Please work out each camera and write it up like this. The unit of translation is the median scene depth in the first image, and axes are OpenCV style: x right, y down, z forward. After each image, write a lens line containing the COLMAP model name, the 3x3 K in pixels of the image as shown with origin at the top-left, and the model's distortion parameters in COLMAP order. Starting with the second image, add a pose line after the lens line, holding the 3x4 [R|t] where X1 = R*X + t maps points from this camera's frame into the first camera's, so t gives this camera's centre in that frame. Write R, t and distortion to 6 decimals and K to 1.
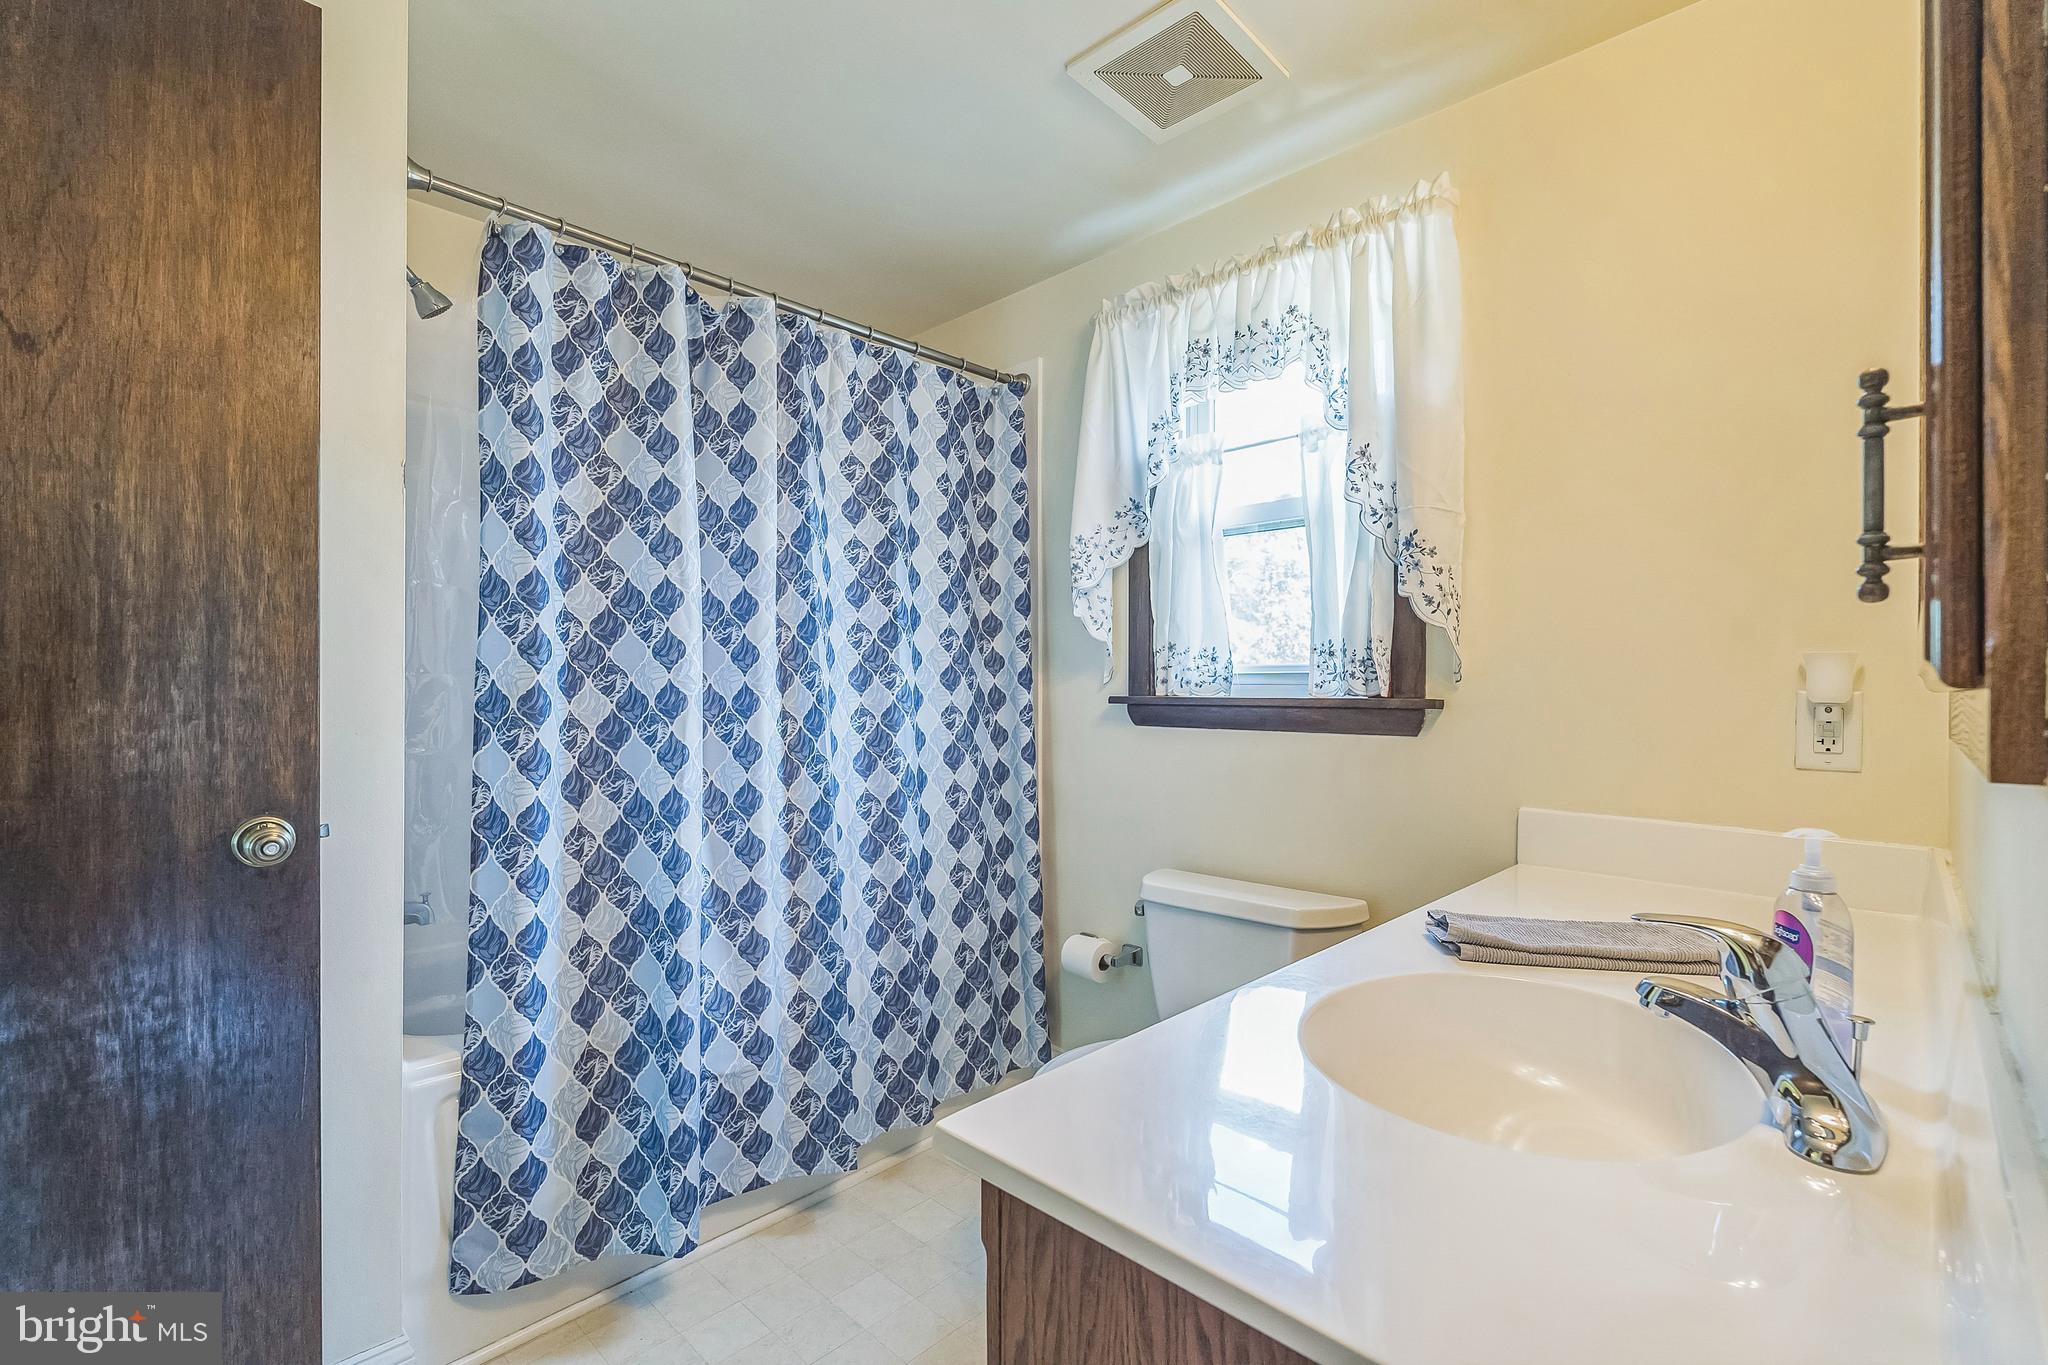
lens RADIAL K [[915.5, 0, 1023.0], [0, 915.5, 687.1], [0, 0, 1]] dist [-0.010810, 0.001774]
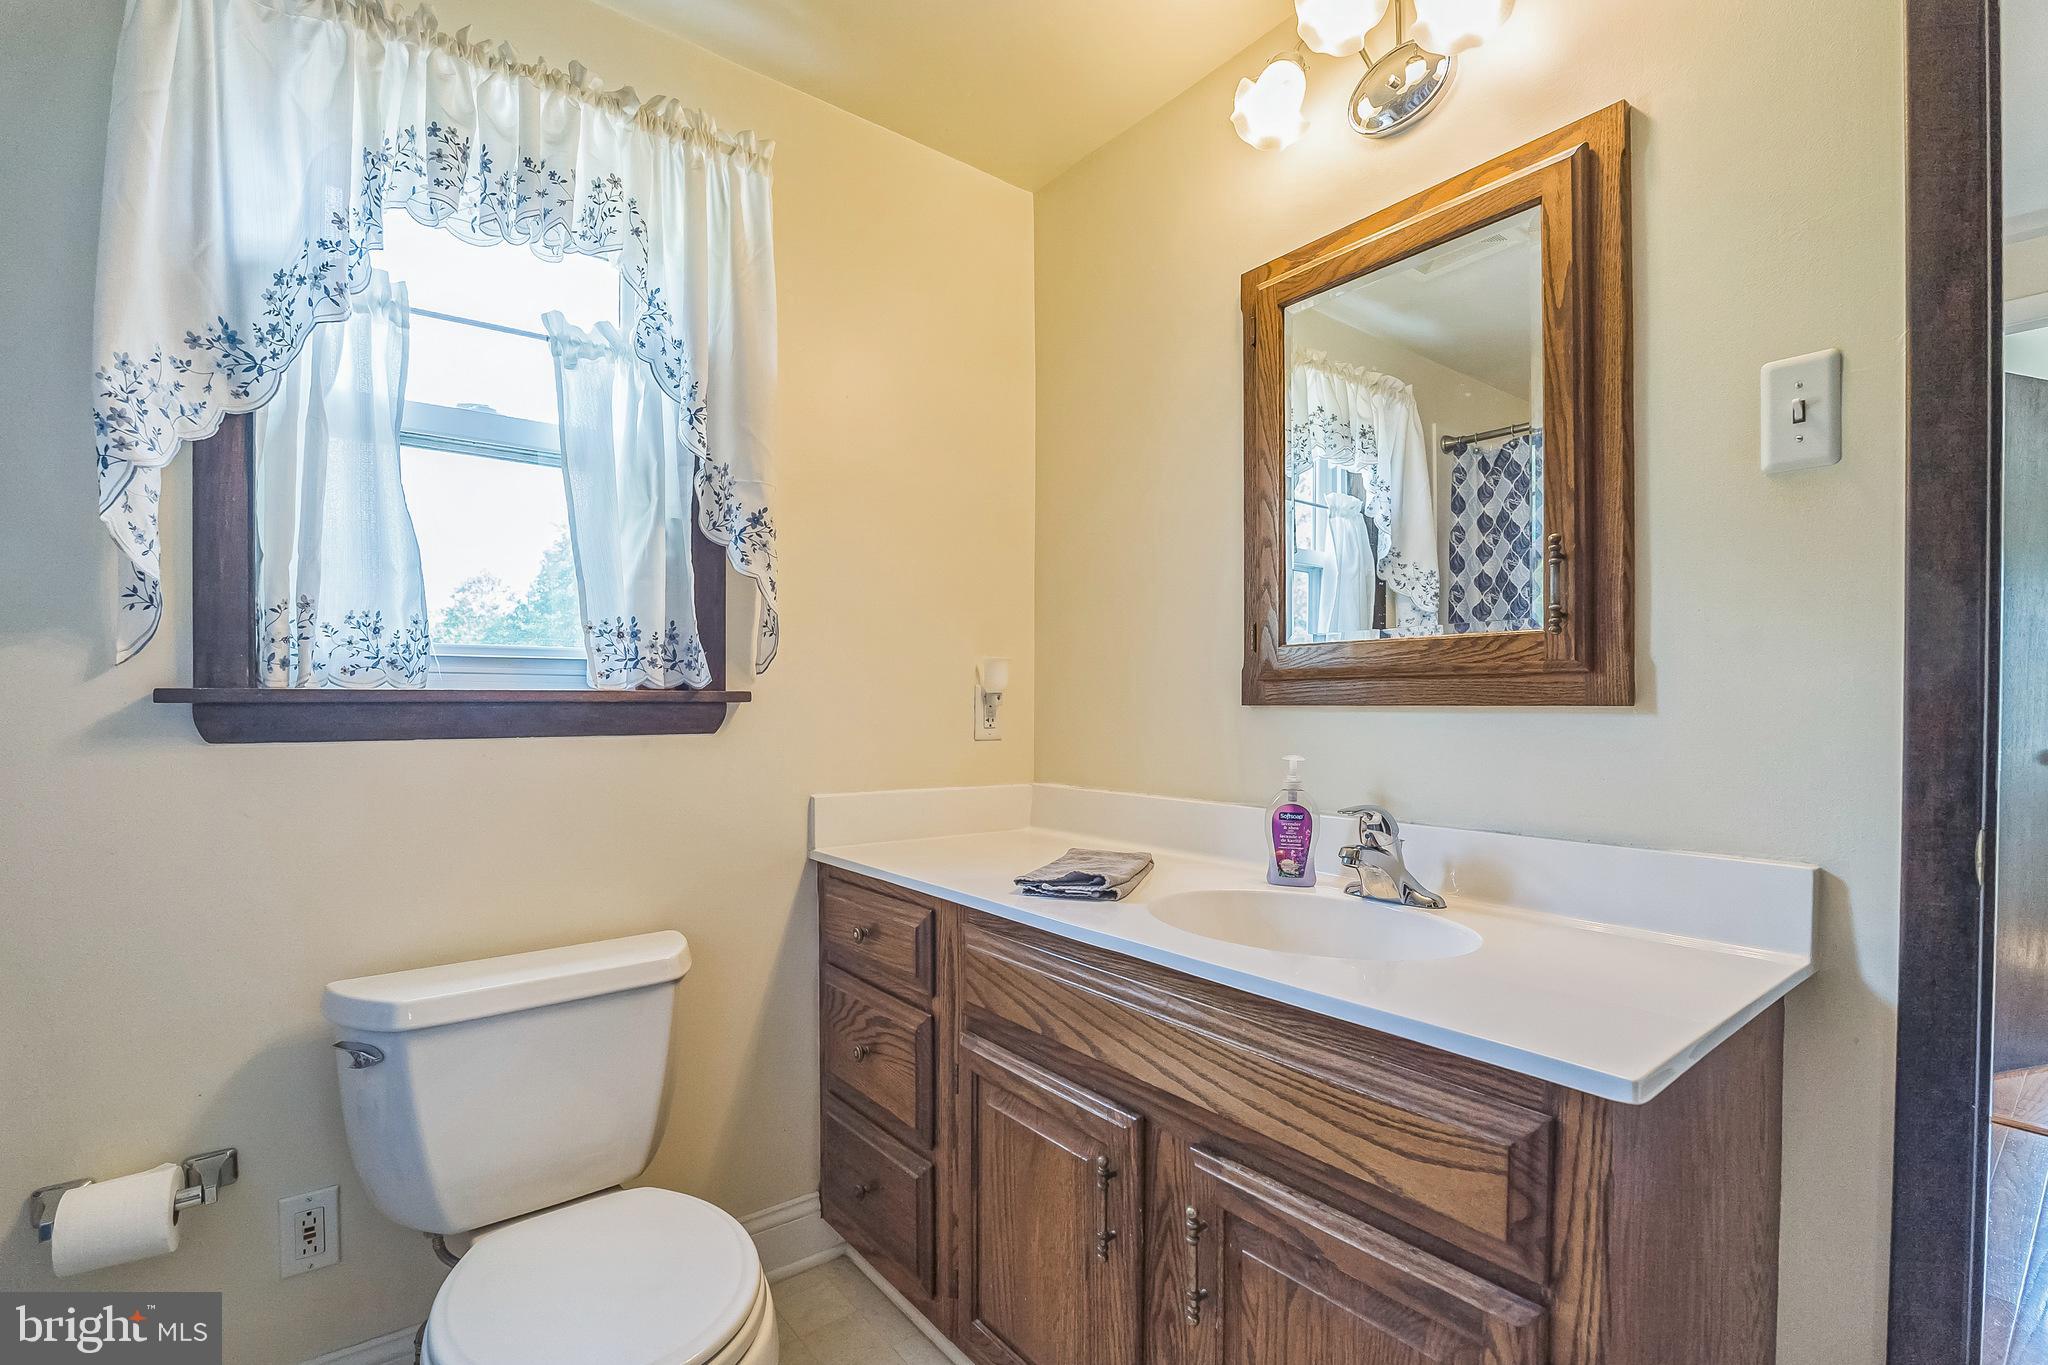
lens RADIAL K [[915.5, 0, 1019.5], [0, 915.5, 694.7], [0, 0, 1]] dist [-0.010810, 0.001774]
pose [[0.141647, 0.001014, 0.989917, -0.375237], [-0.000898, 0.999999, -0.000896, 0.014966], [-0.989917, -0.000762, 0.141648, 0.510129]]
